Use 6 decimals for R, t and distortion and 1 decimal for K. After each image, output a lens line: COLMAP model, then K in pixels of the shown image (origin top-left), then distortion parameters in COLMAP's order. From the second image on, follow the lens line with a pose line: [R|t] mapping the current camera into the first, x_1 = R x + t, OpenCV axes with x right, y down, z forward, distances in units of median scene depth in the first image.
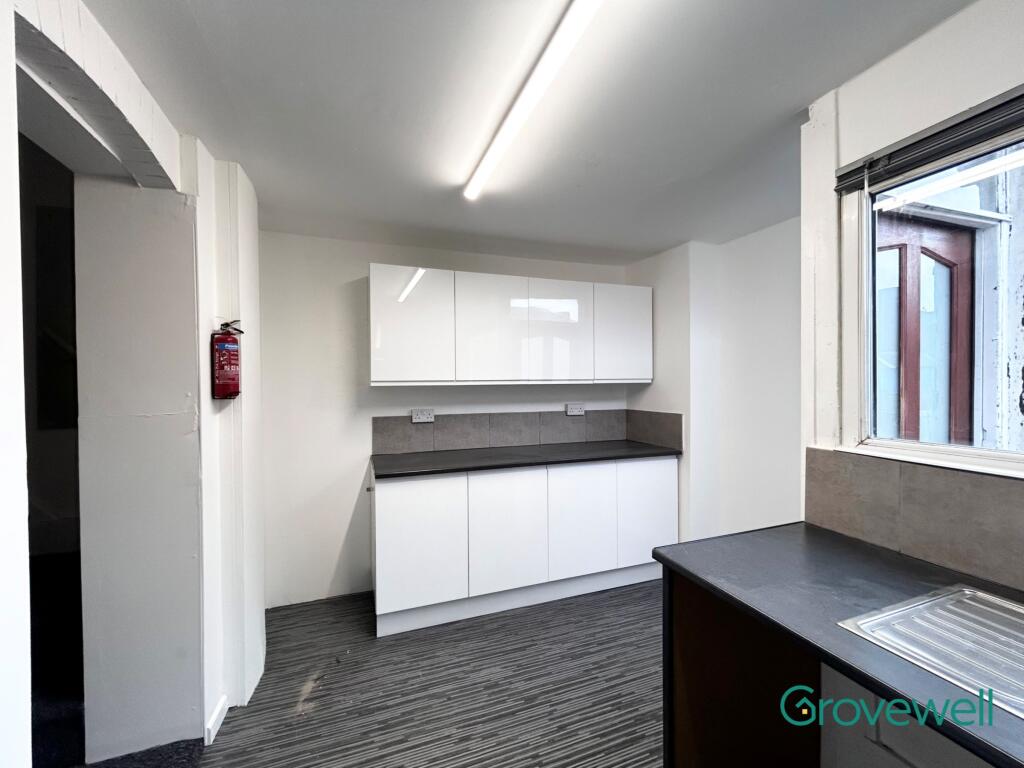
lens RADIAL K [[415.5, 0, 512.1], [0, 415.5, 383.8], [0, 0, 1]] dist [-0.003543, 0.000024]
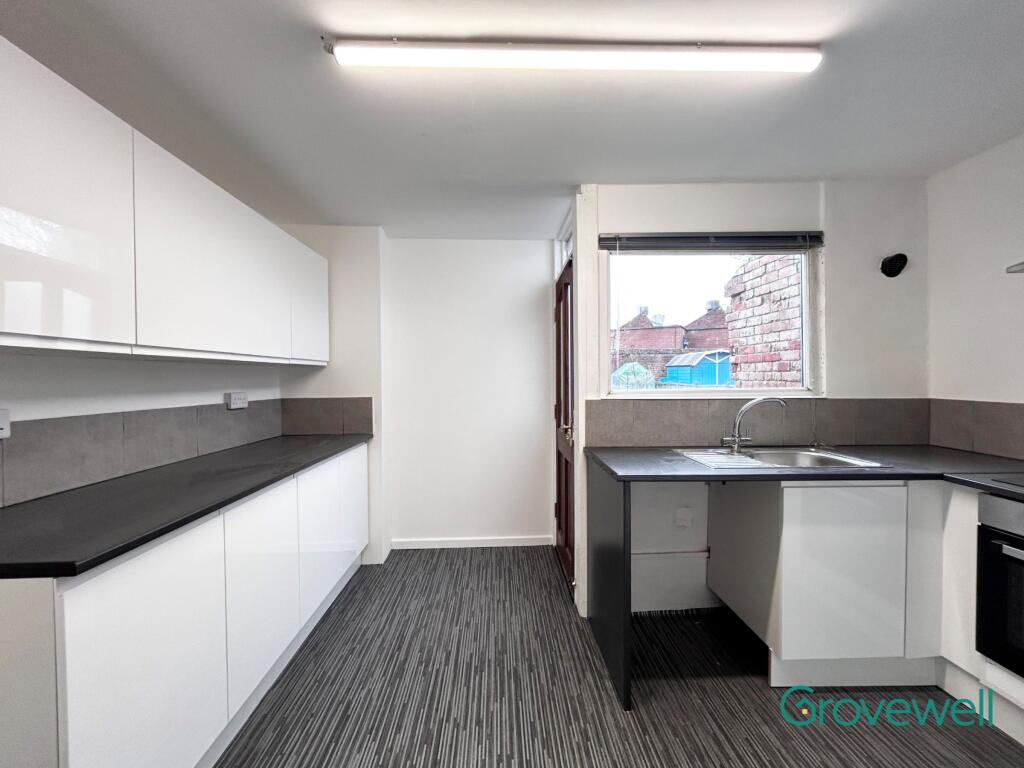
lens RADIAL K [[415.5, 0, 510.8], [0, 415.5, 383.7], [0, 0, 1]] dist [-0.003543, 0.000024]
pose [[0.316593, -0.010134, 0.948507, -0.599988], [0.010416, 0.999920, 0.007206, 0.051772], [-0.948504, 0.007599, 0.316673, 0.516310]]
